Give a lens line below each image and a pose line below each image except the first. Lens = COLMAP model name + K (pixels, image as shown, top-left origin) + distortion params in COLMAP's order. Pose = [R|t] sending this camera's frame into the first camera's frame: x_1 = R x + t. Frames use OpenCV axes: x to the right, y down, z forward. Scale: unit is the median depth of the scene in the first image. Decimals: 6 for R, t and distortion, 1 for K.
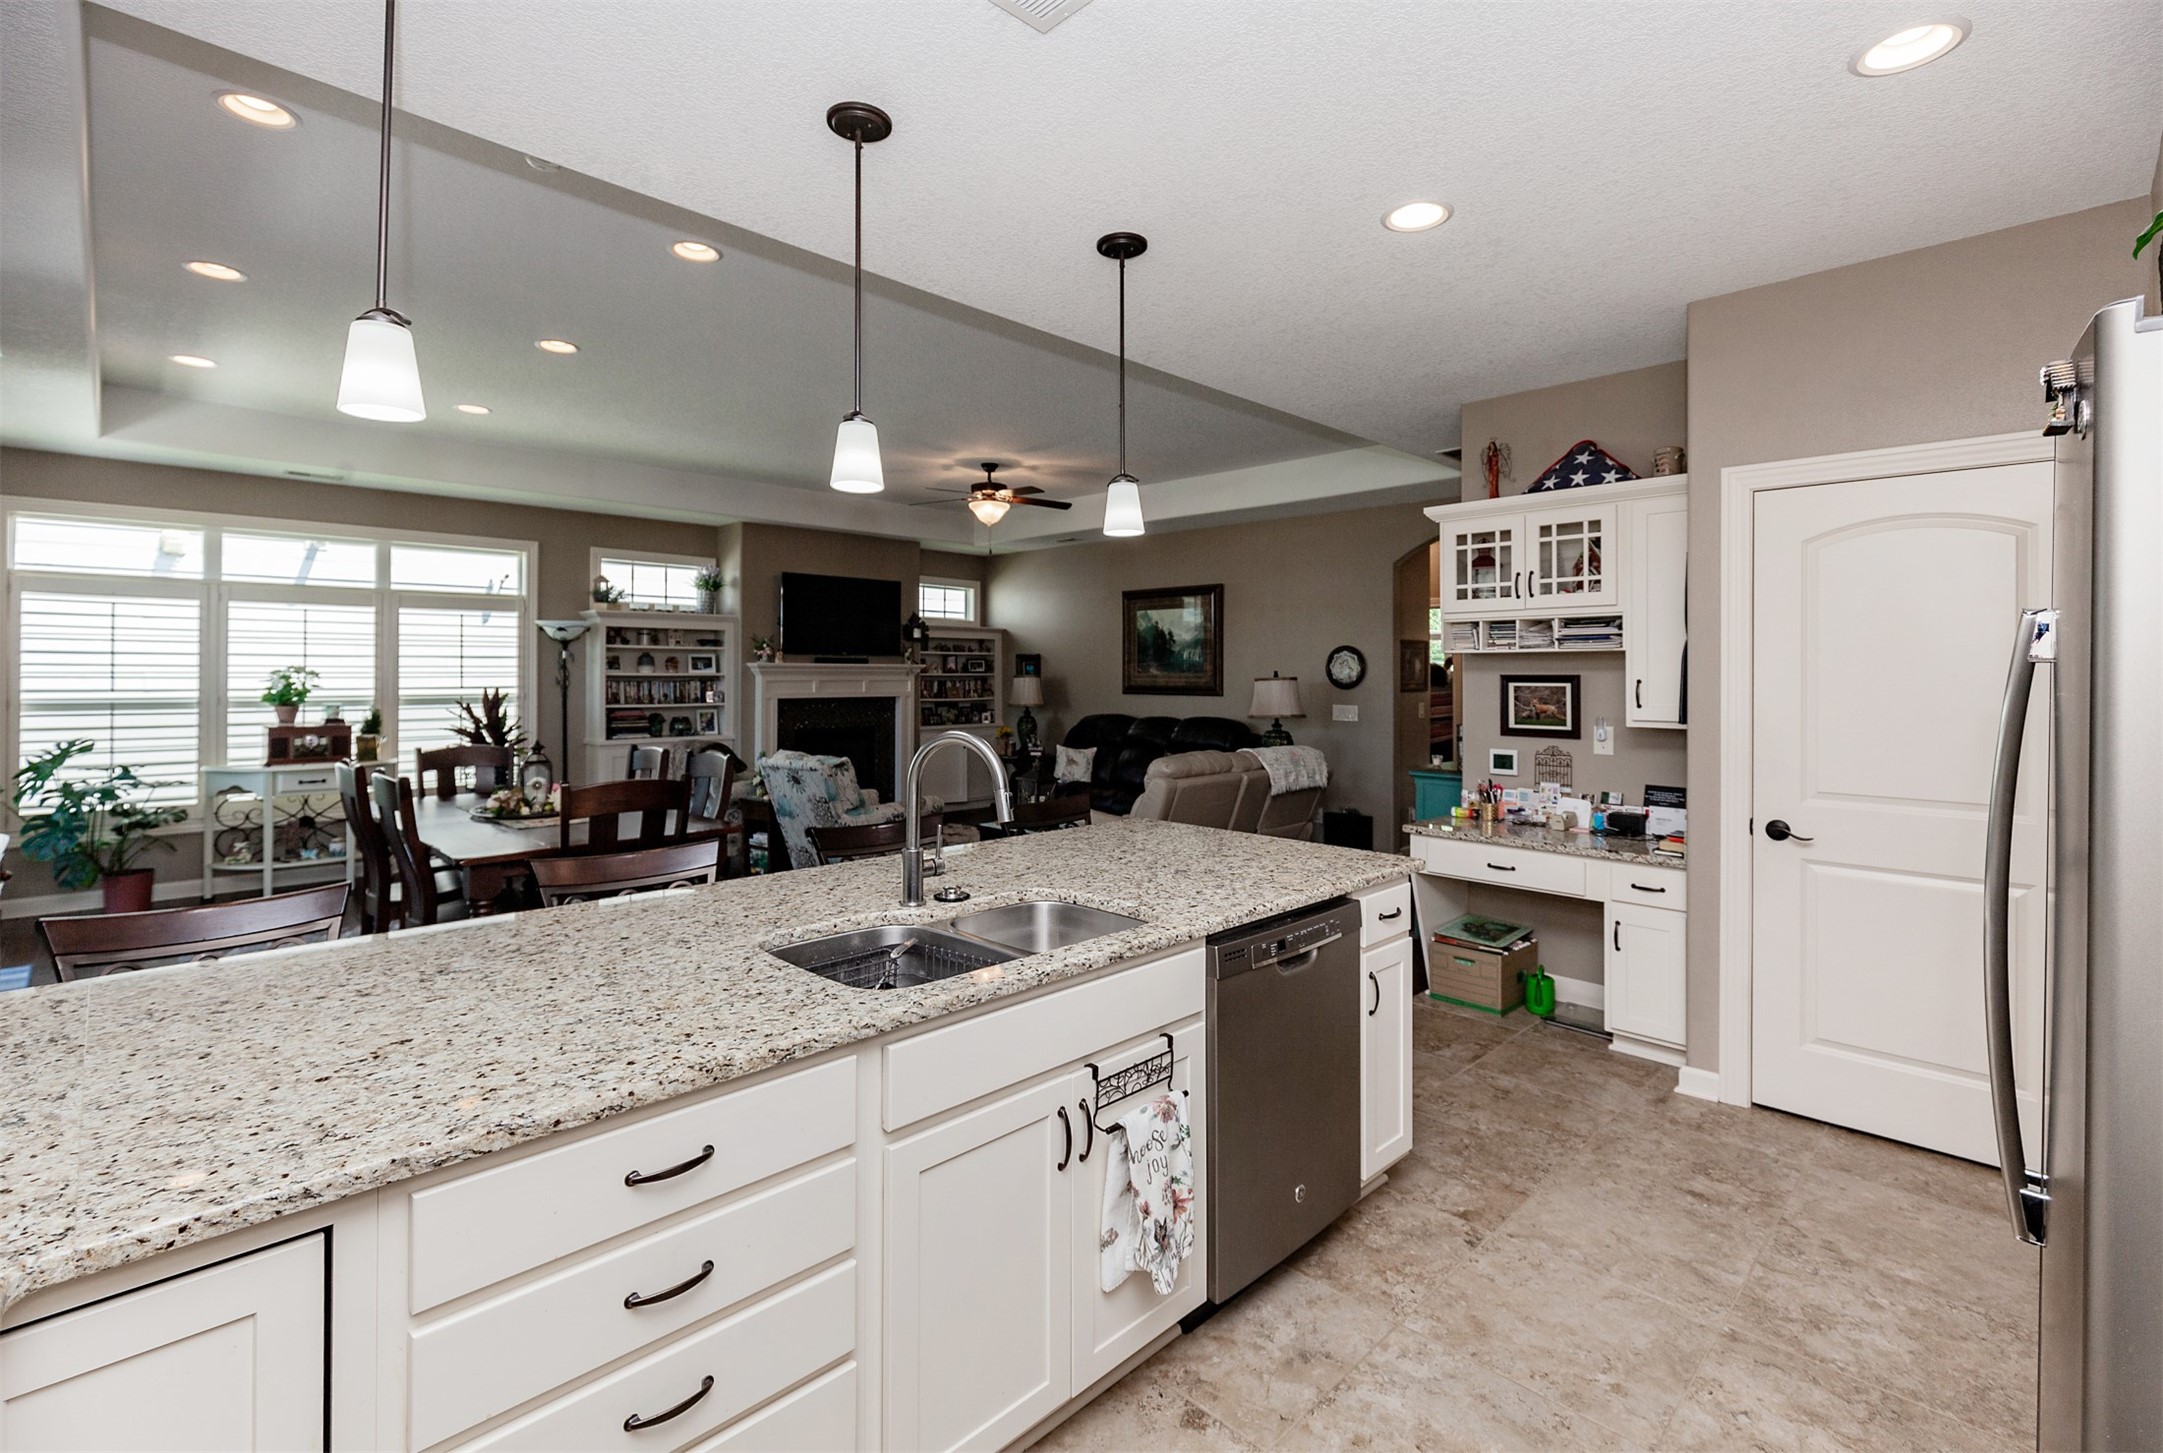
lens RADIAL K [[972.1, 0, 1091.0], [0, 972.1, 672.8], [0, 0, 1]] dist [0.008541, -0.000253]
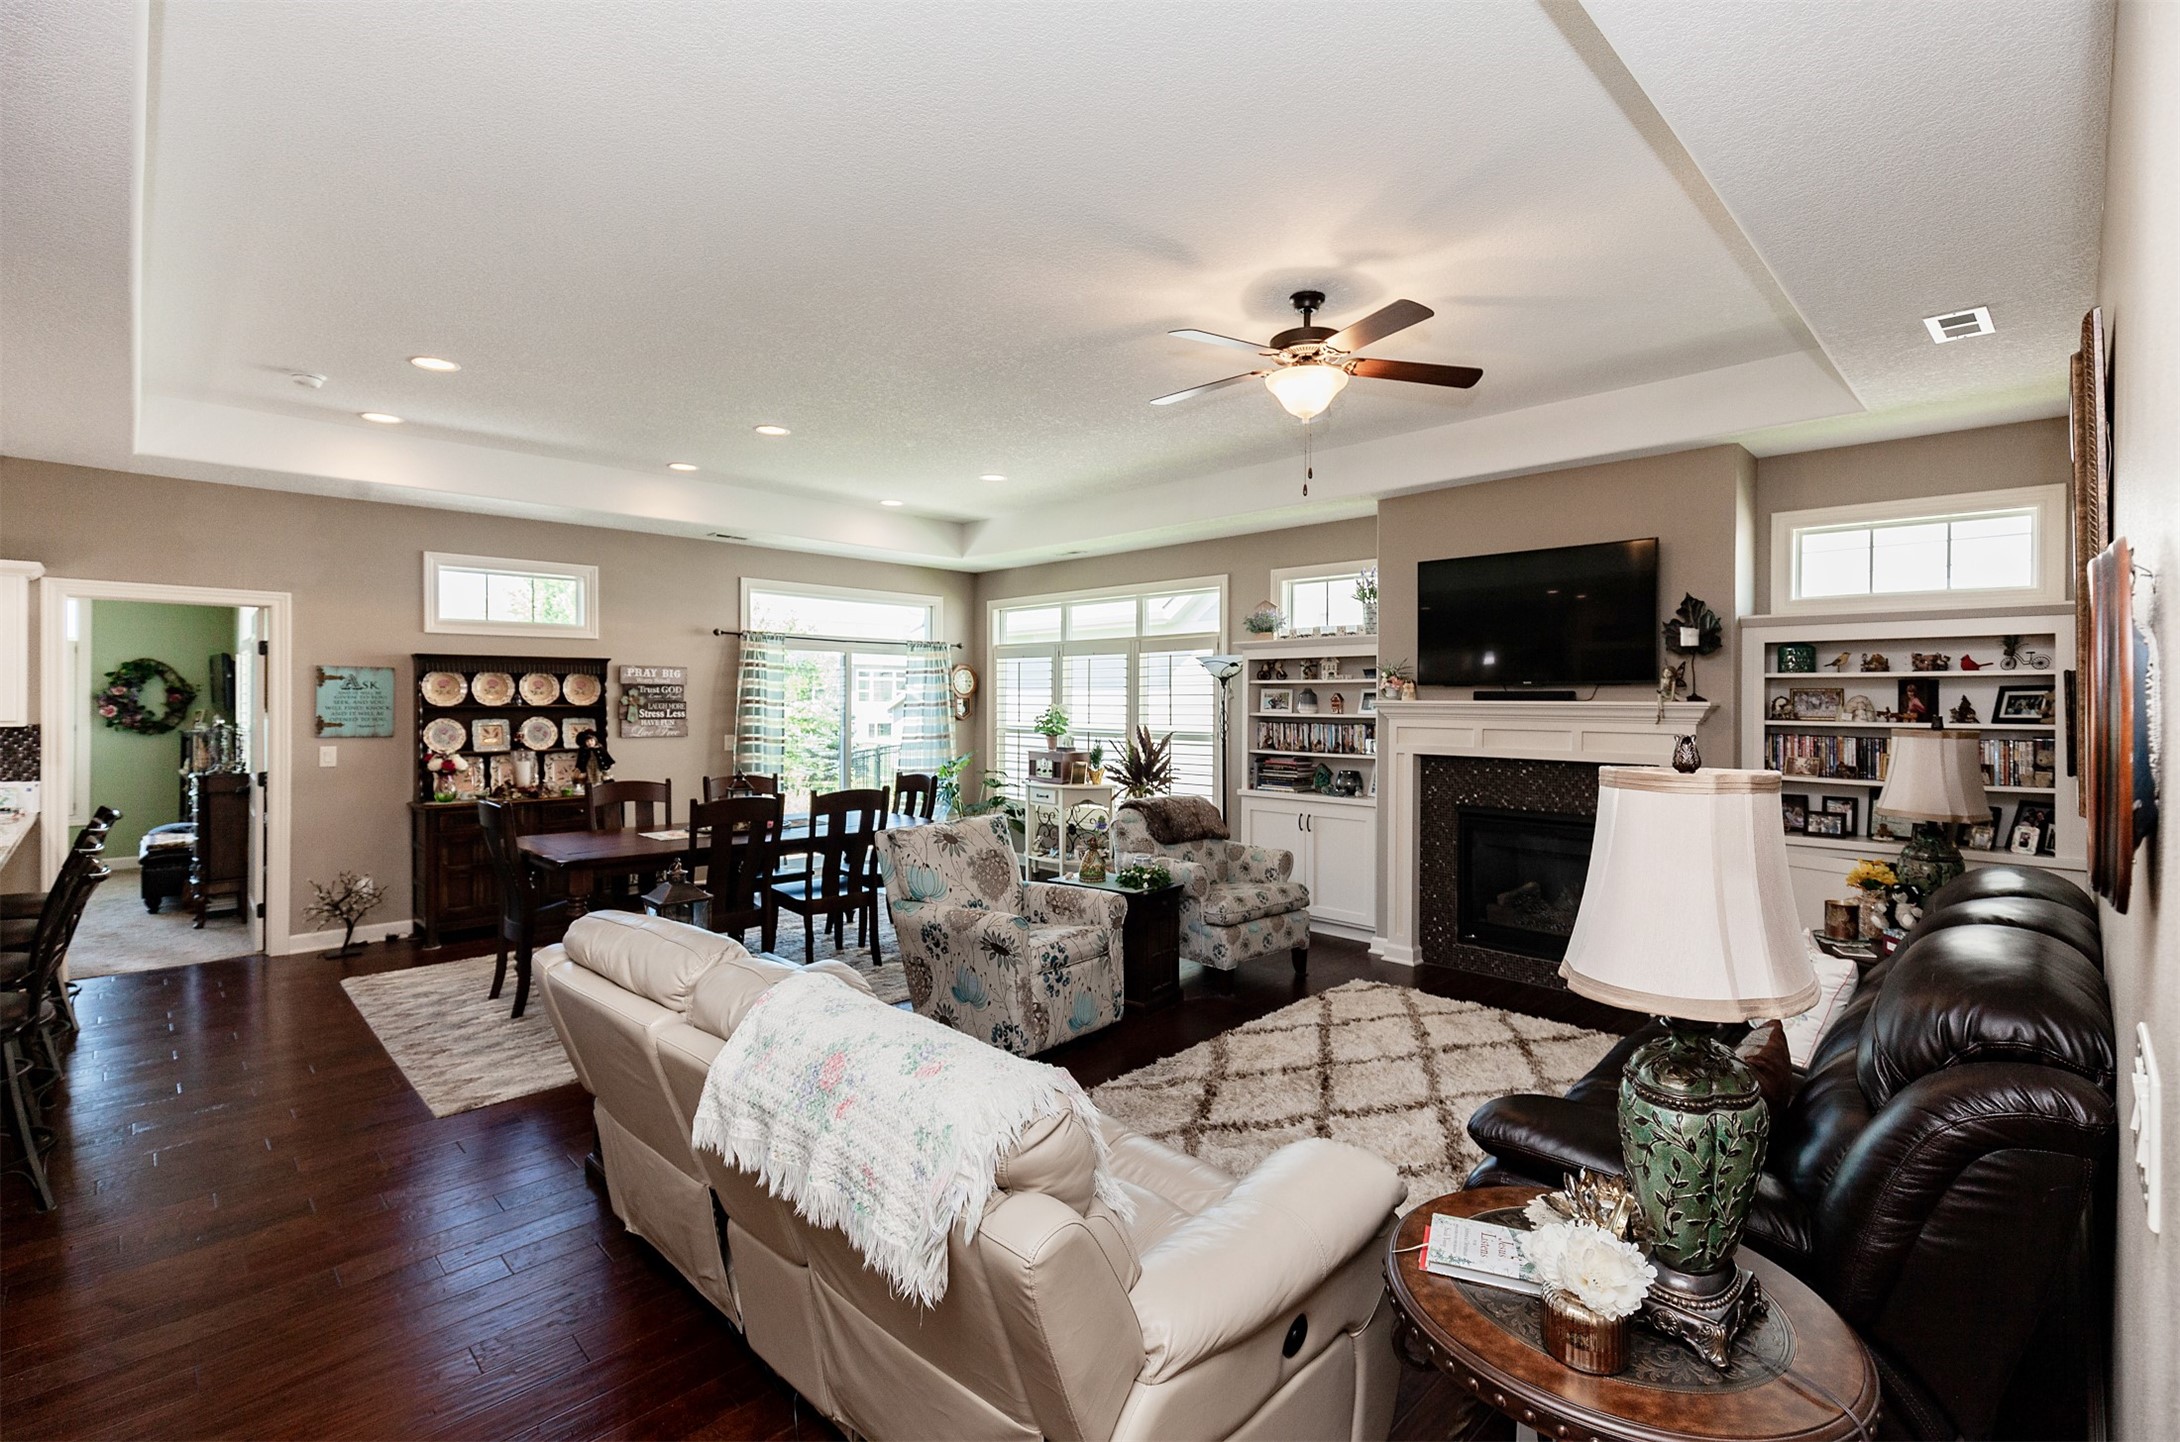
lens RADIAL K [[963.8, 0, 1100.8], [0, 963.8, 702.5], [0, 0, 1]] dist [0.001054, -0.000130]
pose [[-0.005306, 0.002556, -0.999983, 0.675191], [-0.003367, 0.999991, 0.002573, -0.019970], [0.999980, 0.003381, -0.005297, 1.597816]]
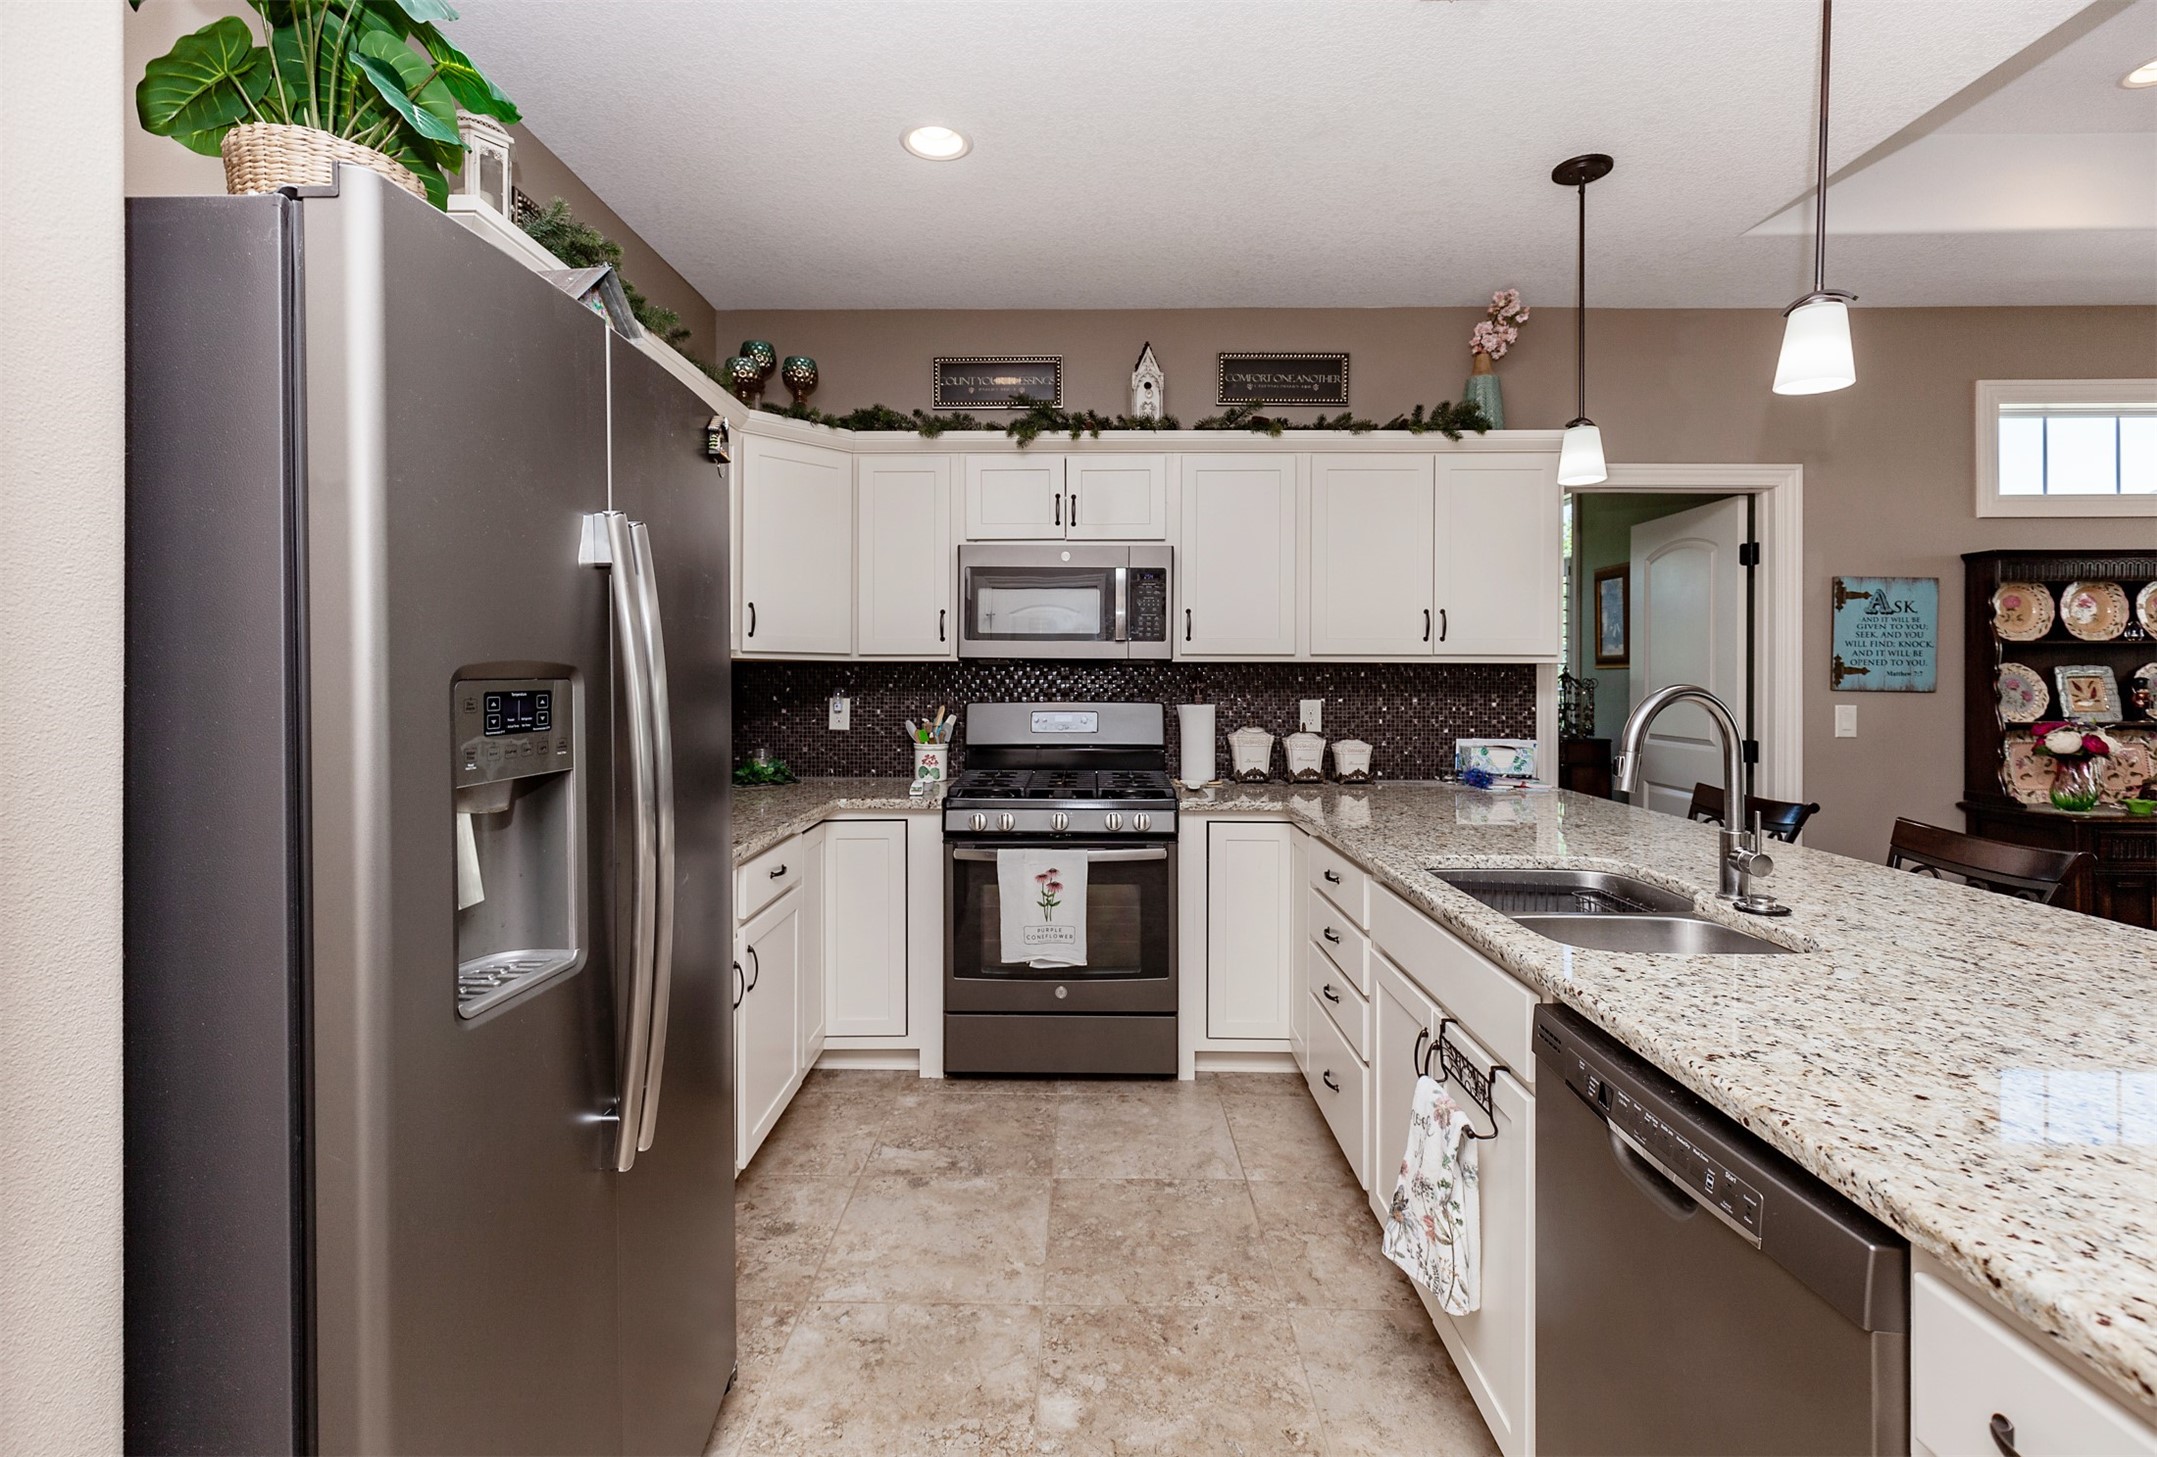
lens RADIAL K [[978.1, 0, 1047.8], [0, 978.1, 671.1], [0, 0, 1]] dist [0.005737, -0.000980]
pose [[-0.721002, -0.003682, -0.692923, 0.426141], [-0.006598, 0.999977, 0.001552, 0.023425], [0.692901, 0.005691, -0.721010, 0.614790]]
